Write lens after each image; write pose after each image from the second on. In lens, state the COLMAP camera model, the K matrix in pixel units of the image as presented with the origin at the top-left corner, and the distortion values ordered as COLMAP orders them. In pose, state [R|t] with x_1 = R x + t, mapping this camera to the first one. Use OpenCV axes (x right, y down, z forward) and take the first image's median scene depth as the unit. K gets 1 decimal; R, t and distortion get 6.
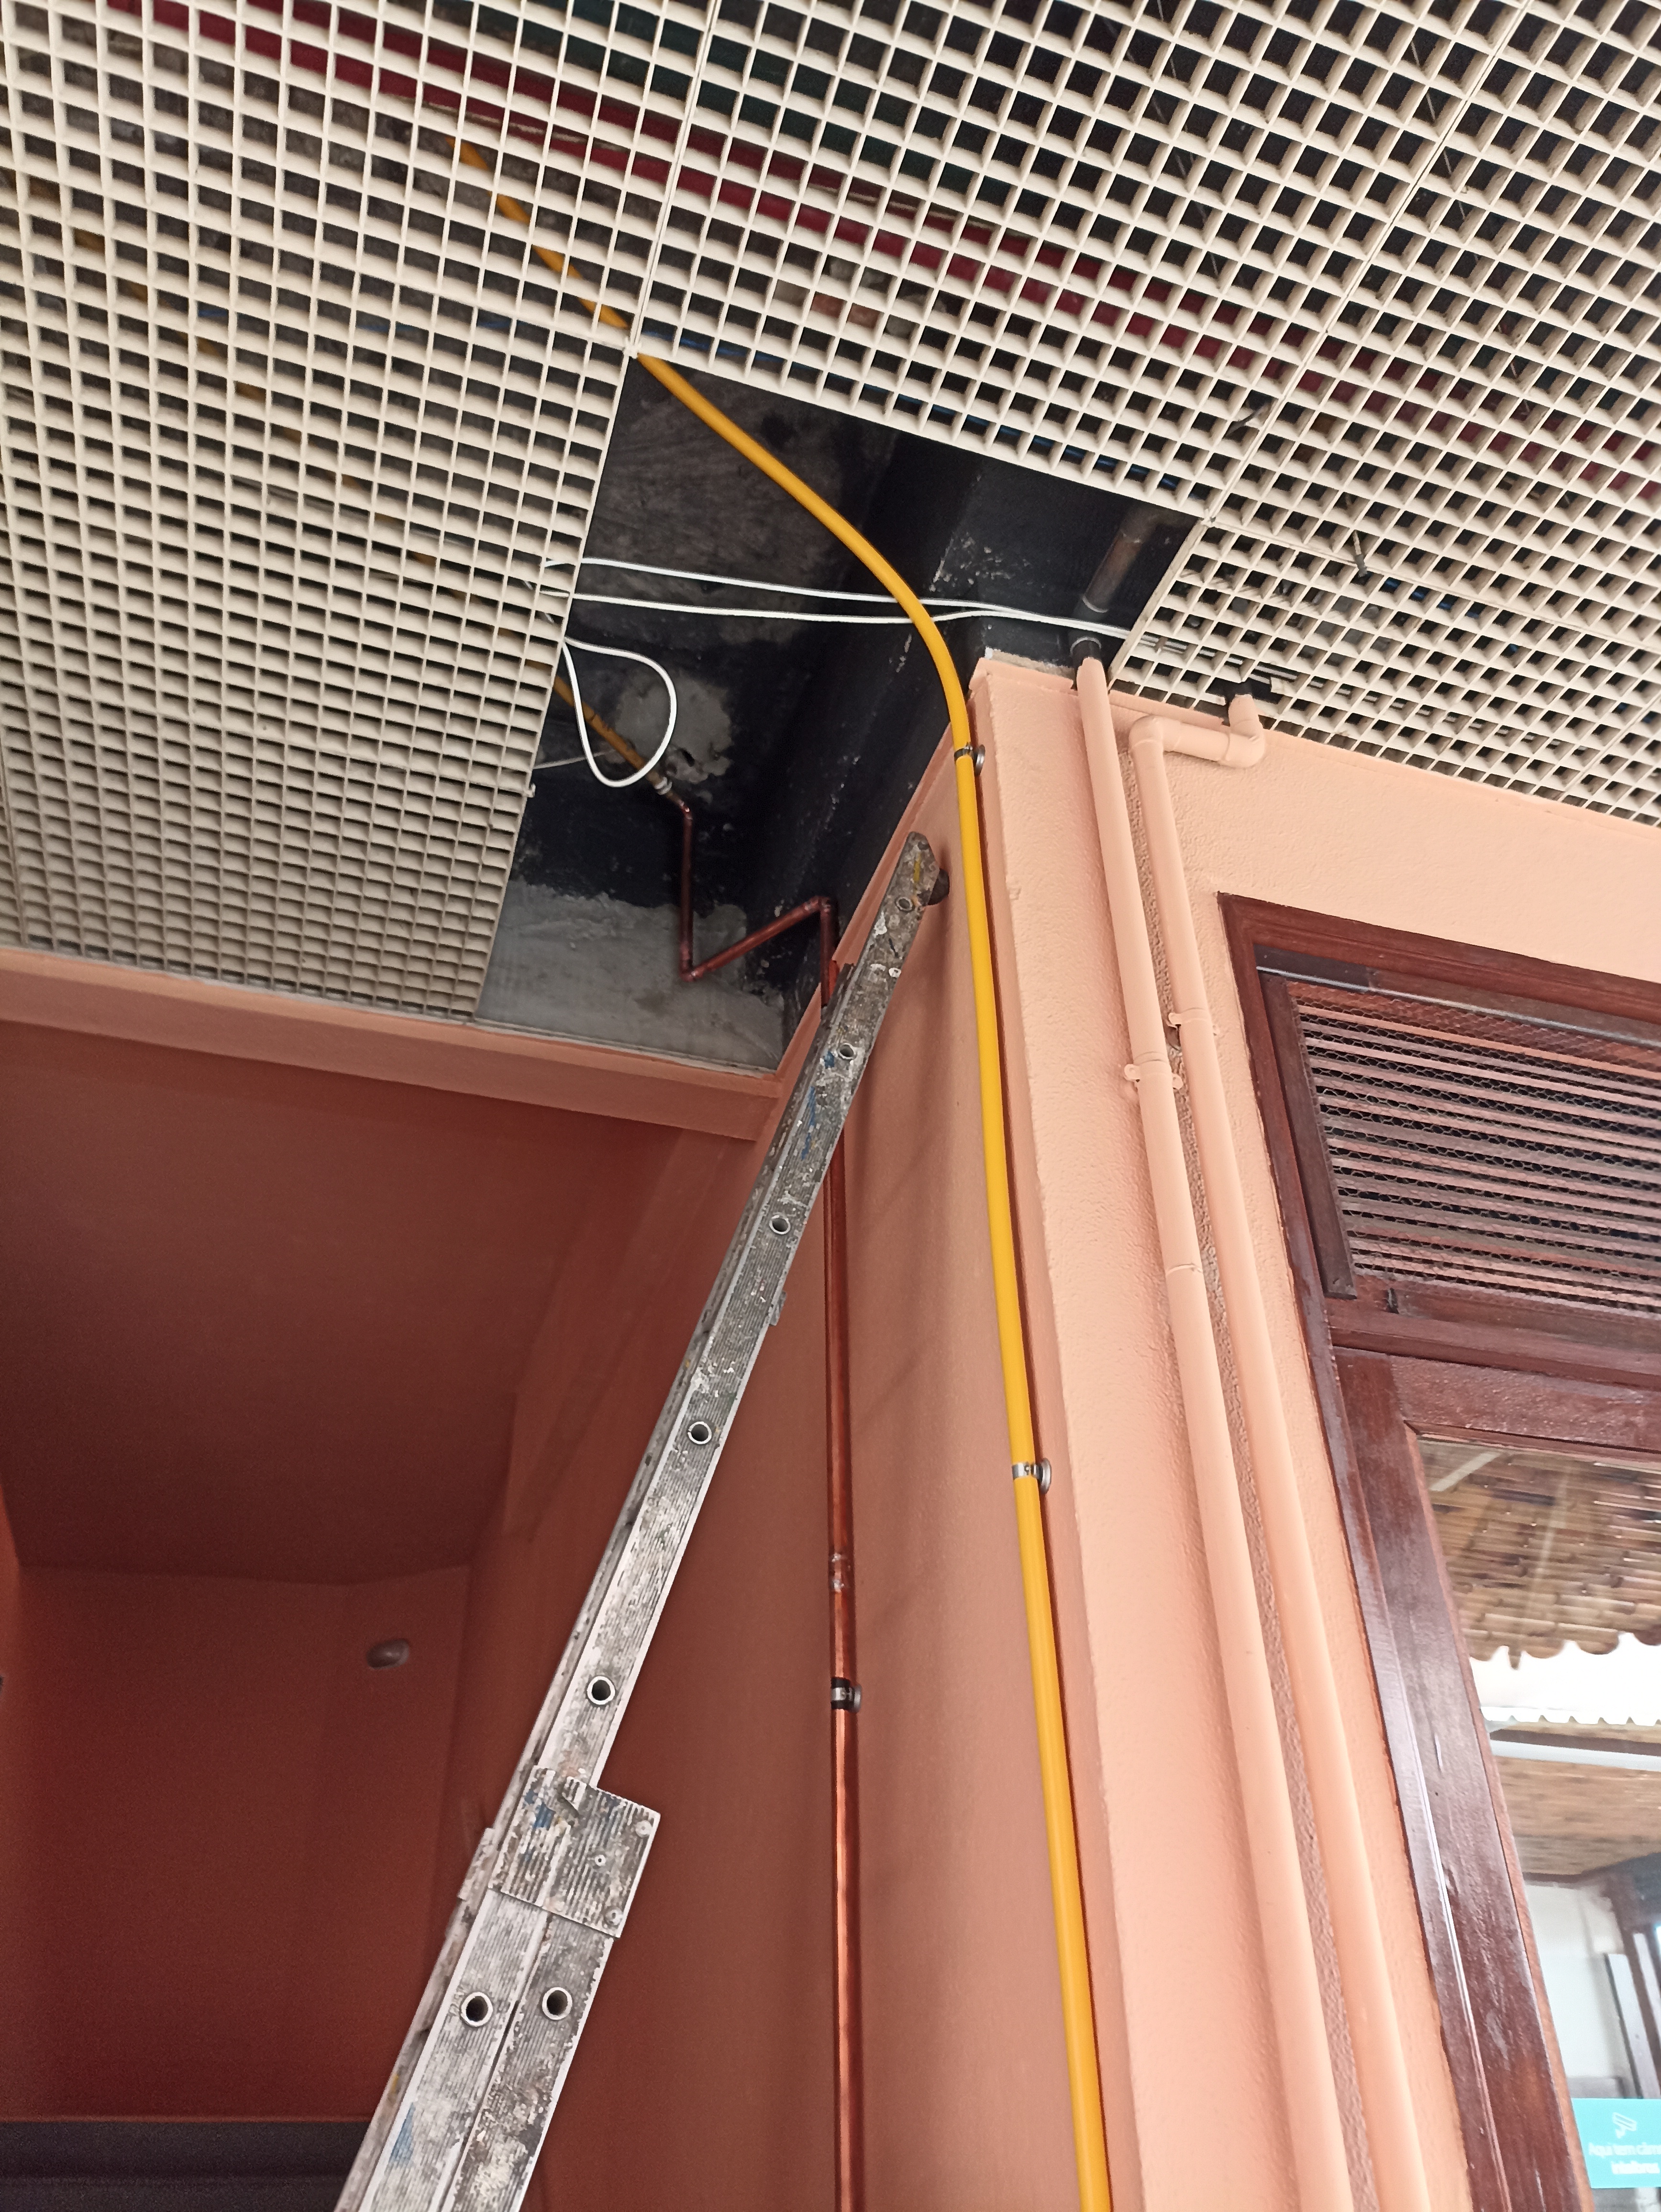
lens RADIAL K [[1627.4, 0, 830.5], [0, 1627.4, 1106.0], [0, 0, 1]] dist [0.077300, -0.134561]
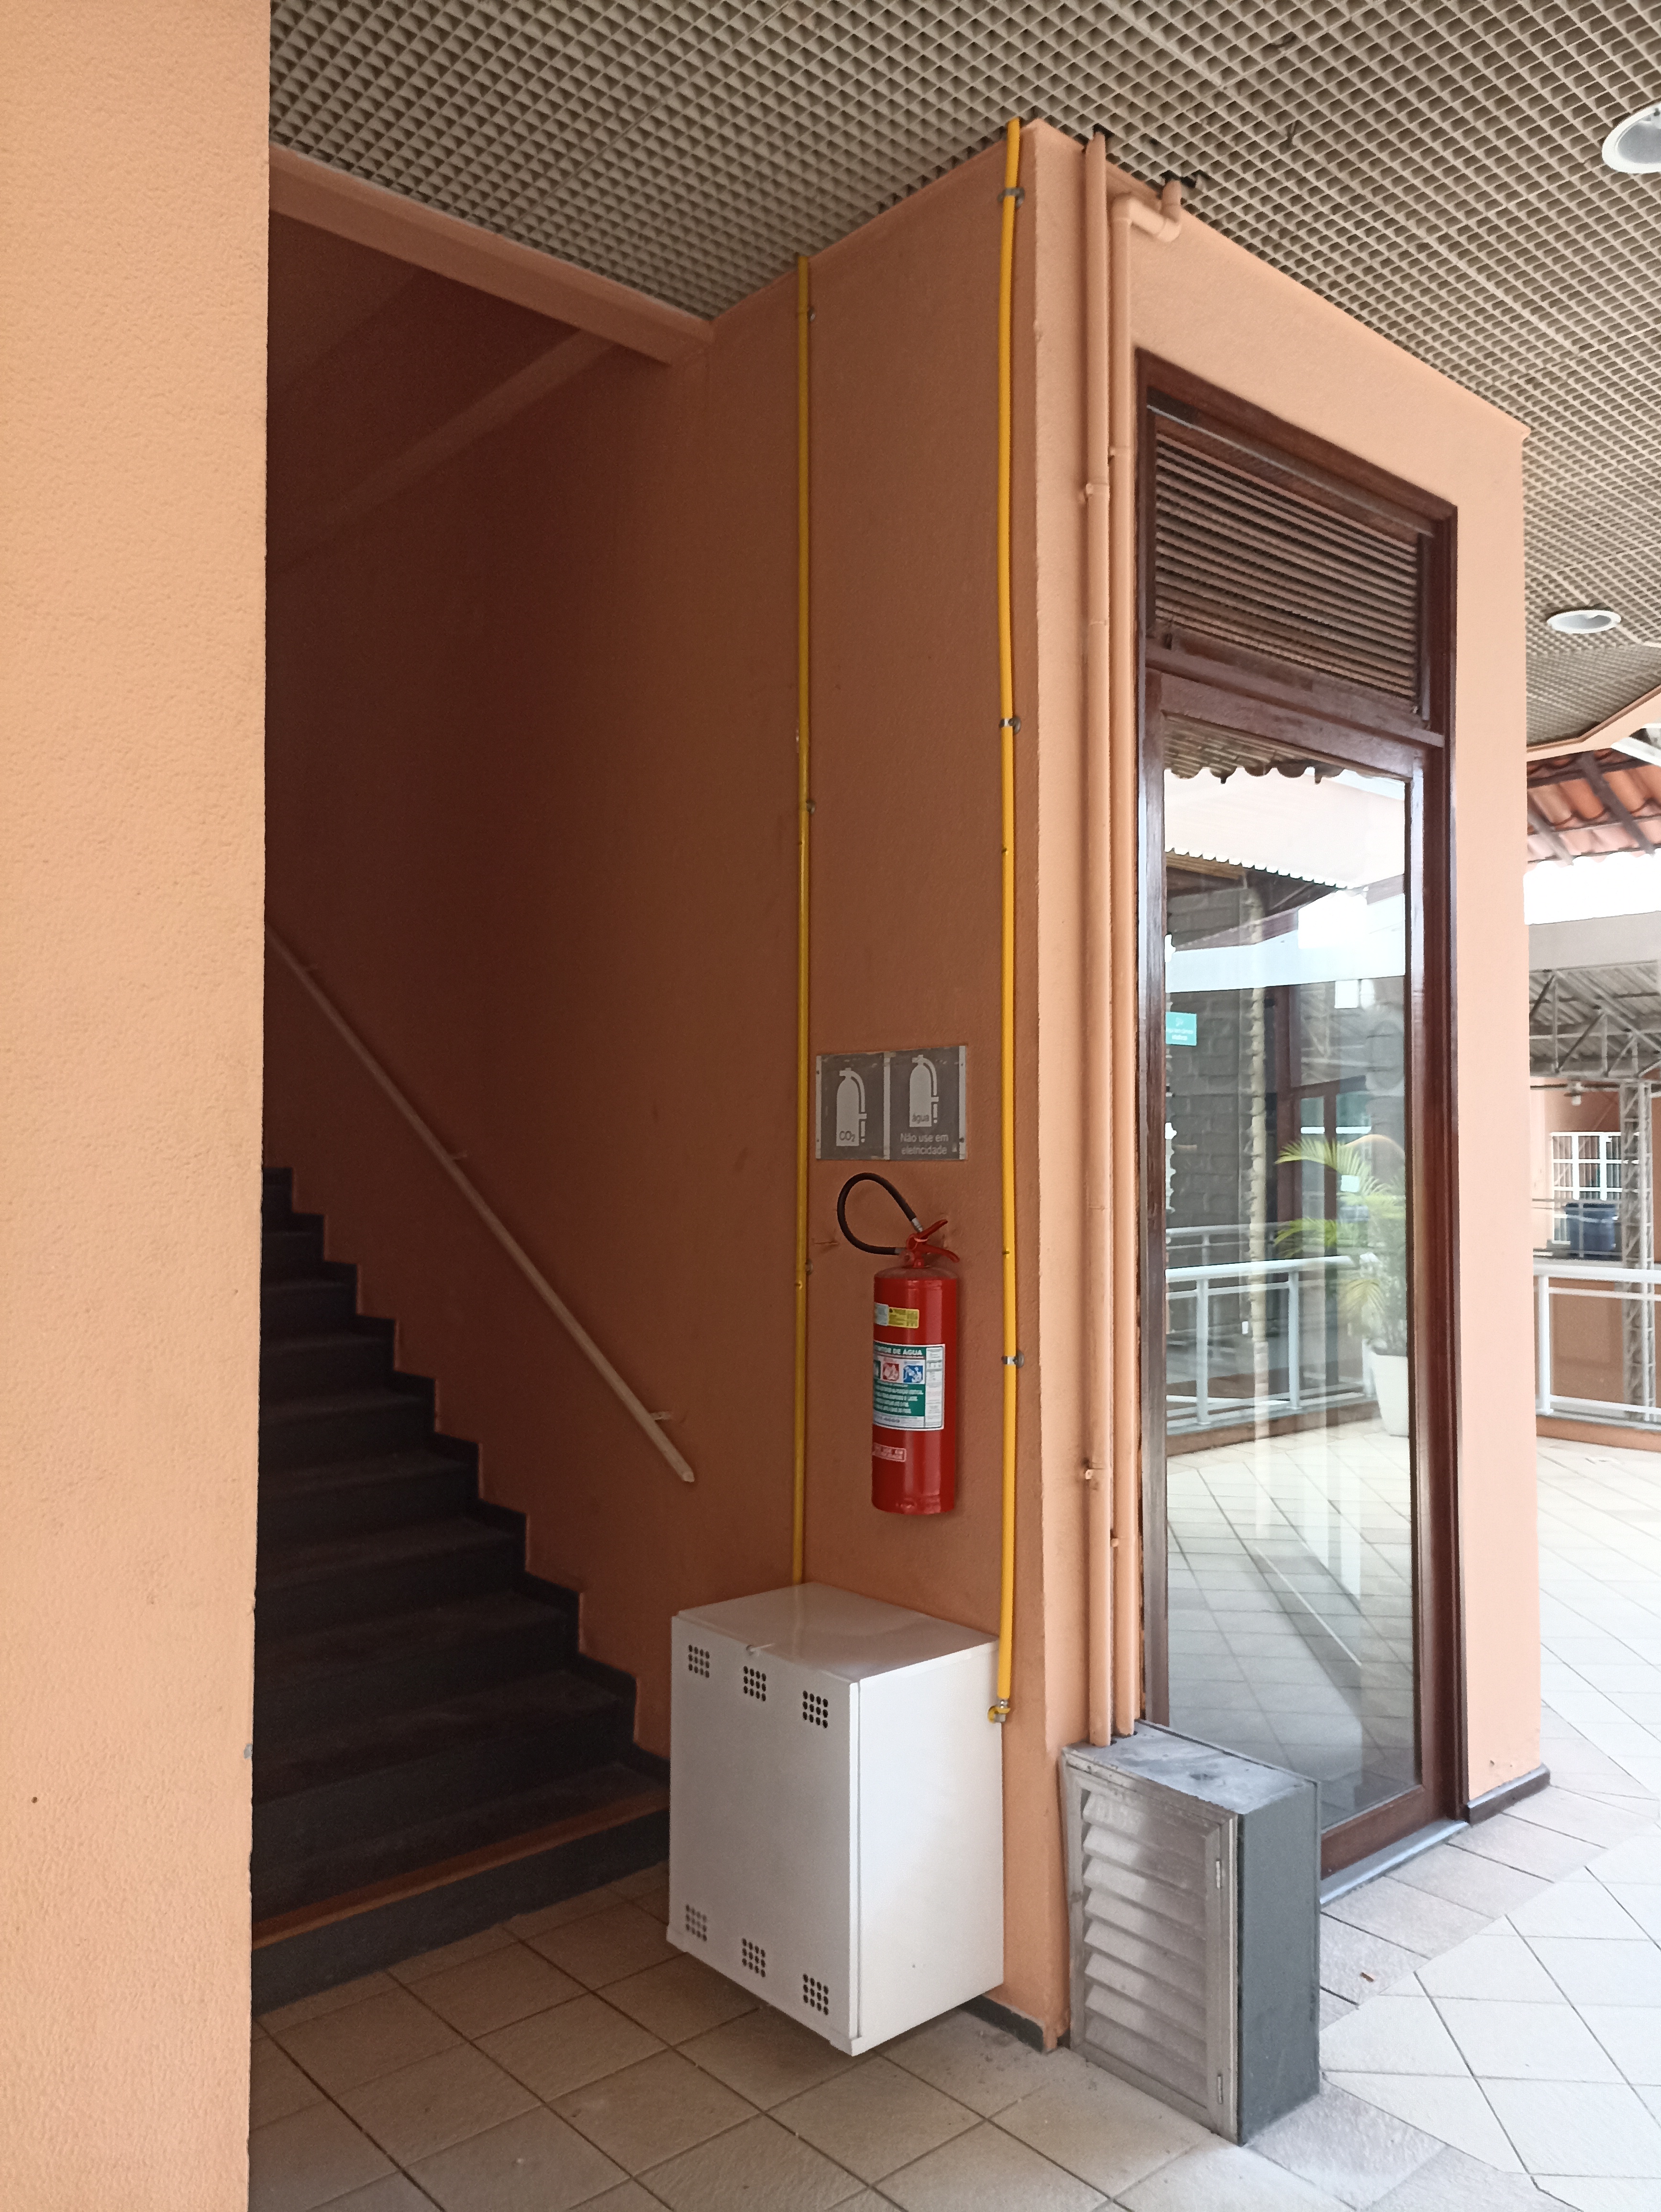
lens RADIAL K [[1627.4, 0, 830.5], [0, 1627.4, 1106.0], [0, 0, 1]] dist [0.077300, -0.134561]
pose [[0.915084, 0.021705, 0.402678, -0.636931], [-0.231295, 0.846226, 0.480004, -0.203453], [-0.330338, -0.532382, 0.779388, -0.489571]]
